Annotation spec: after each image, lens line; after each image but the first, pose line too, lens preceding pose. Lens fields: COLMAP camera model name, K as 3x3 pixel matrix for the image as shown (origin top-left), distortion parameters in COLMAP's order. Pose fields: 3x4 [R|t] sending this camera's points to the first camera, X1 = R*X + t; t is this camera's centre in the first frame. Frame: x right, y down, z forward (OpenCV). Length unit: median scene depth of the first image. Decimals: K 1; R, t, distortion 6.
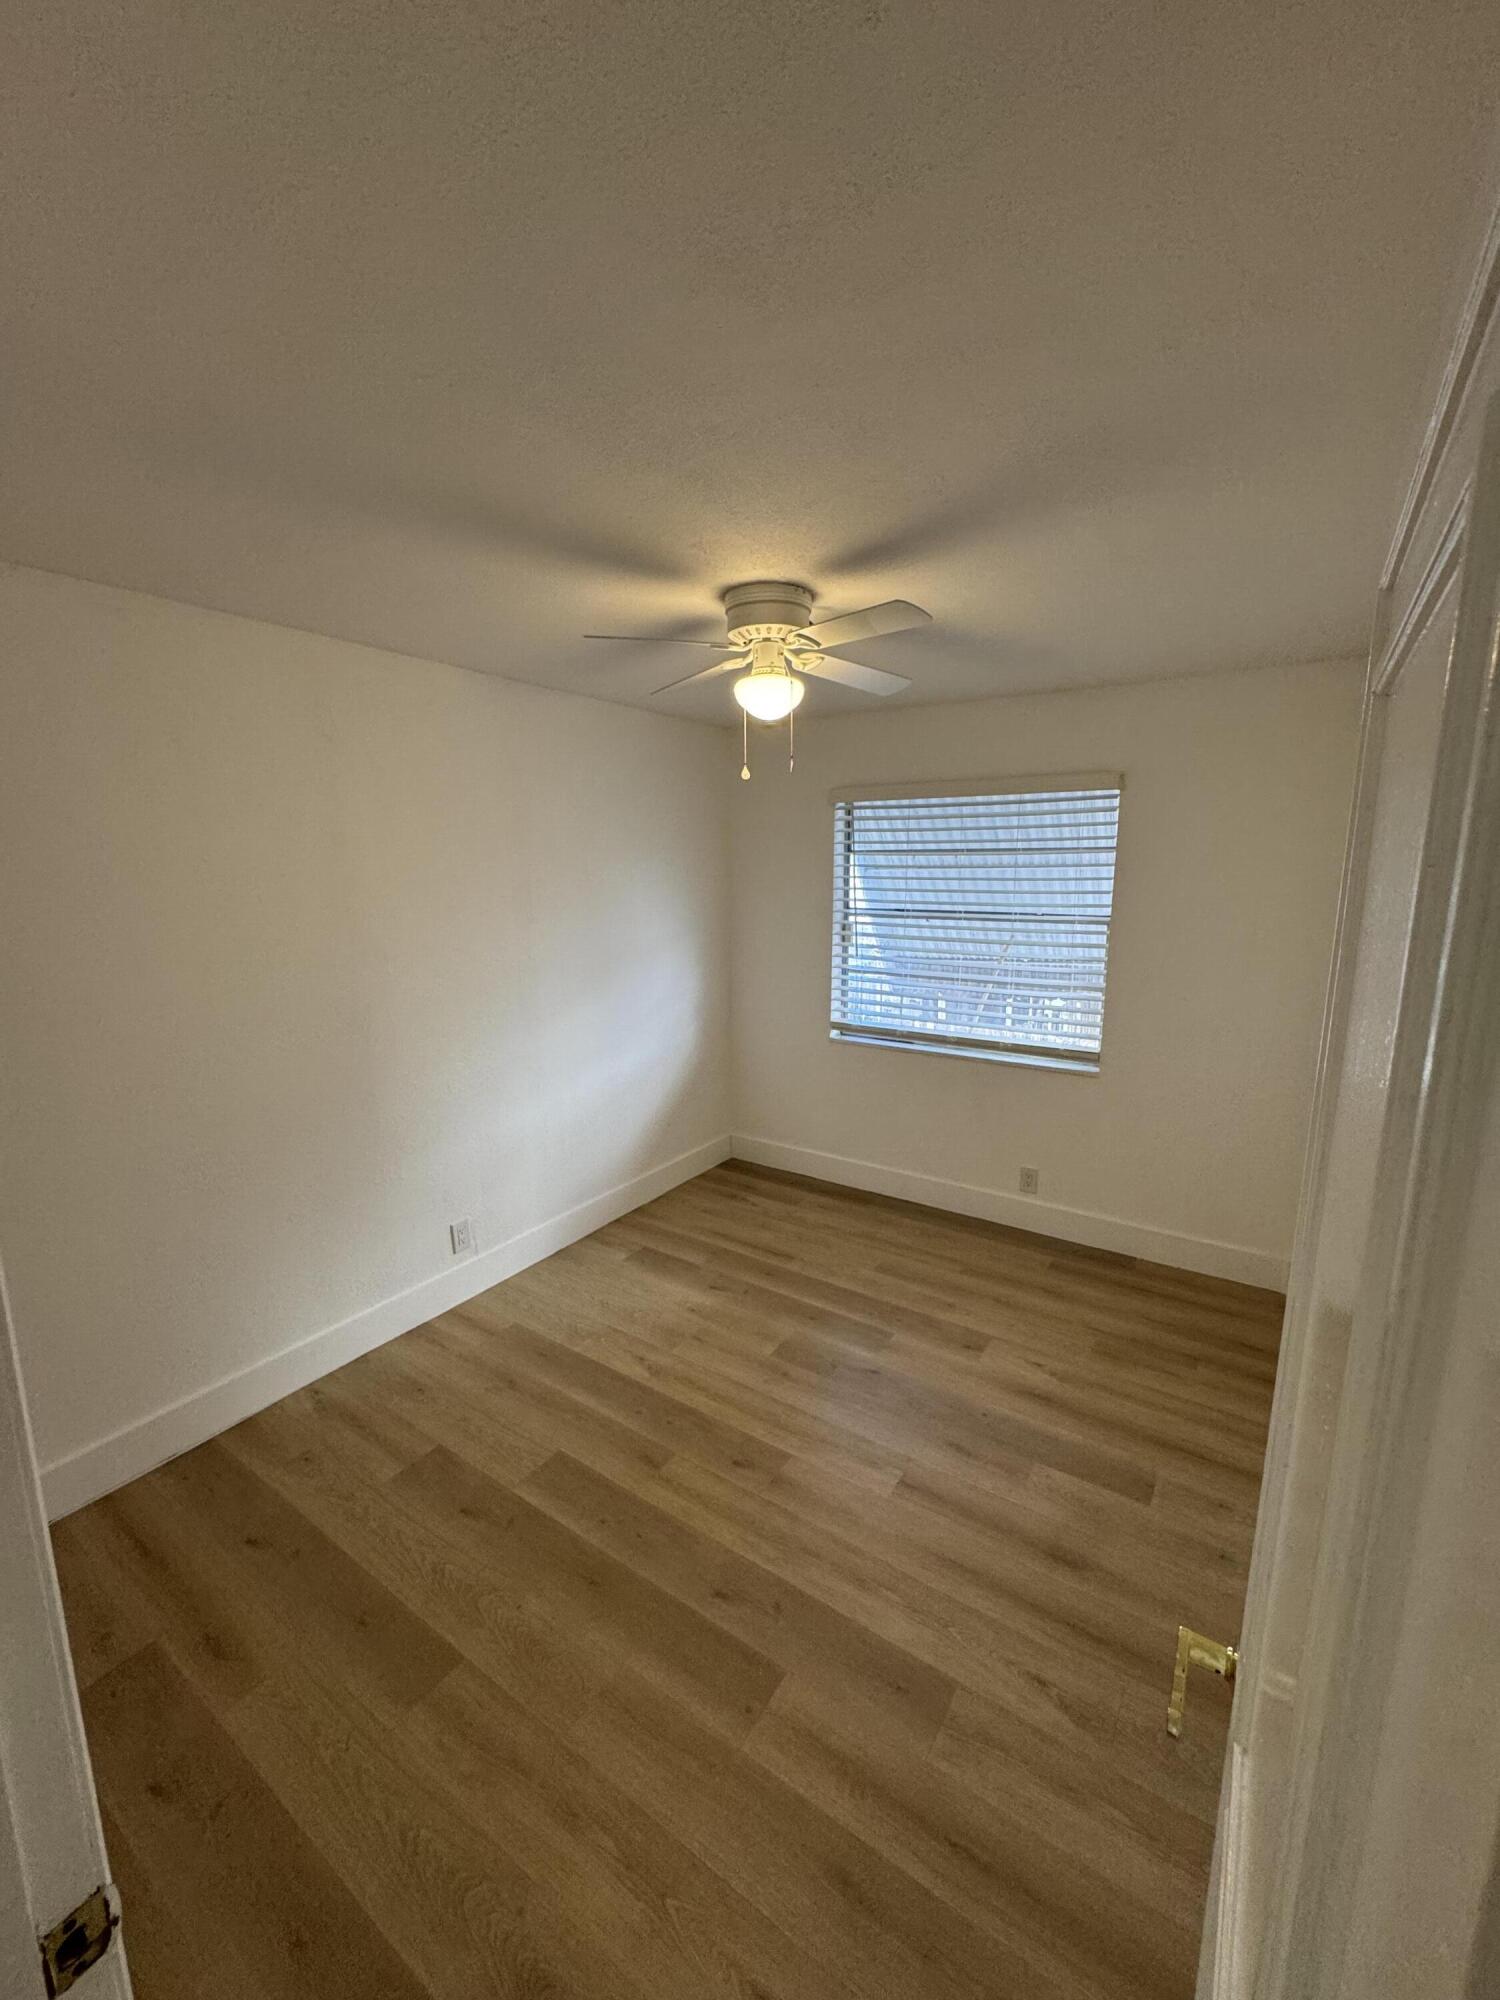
lens RADIAL K [[787.6, 0, 754.3], [0, 787.6, 1000.8], [0, 0, 1]] dist [-0.001636, 0.000612]
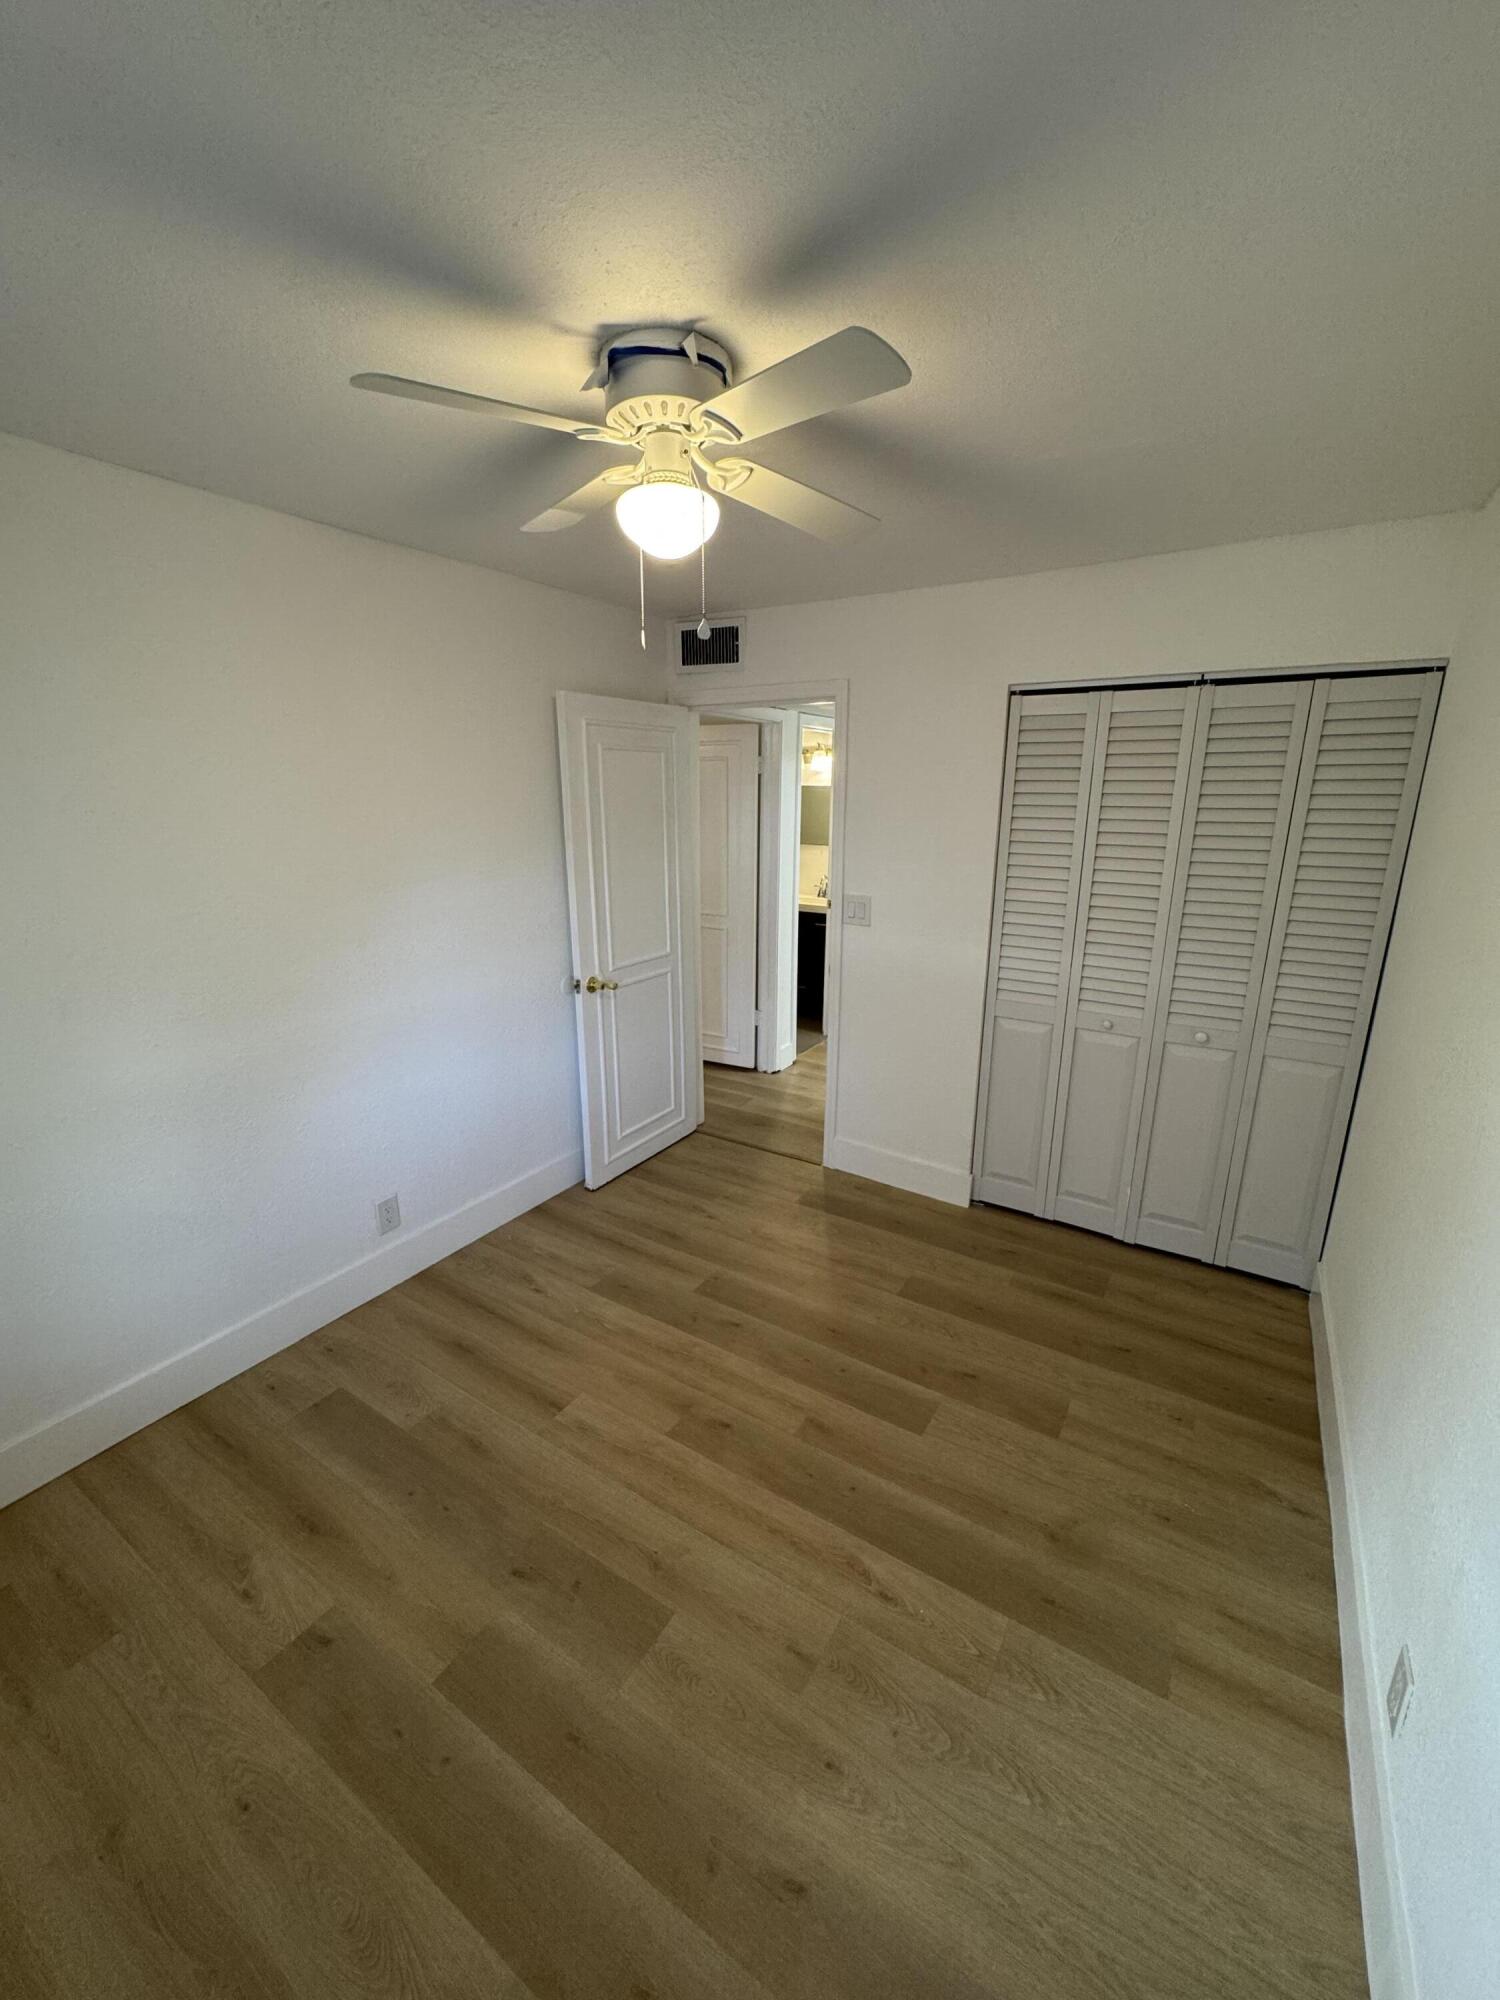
lens RADIAL K [[787.6, 0, 754.3], [0, 787.6, 1000.8], [0, 0, 1]] dist [-0.001636, 0.000612]
pose [[-0.999500, 0.006013, -0.031047, -0.029954], [-0.007889, 0.903306, 0.428923, -0.283216], [0.030624, 0.428954, -0.902807, 1.658430]]
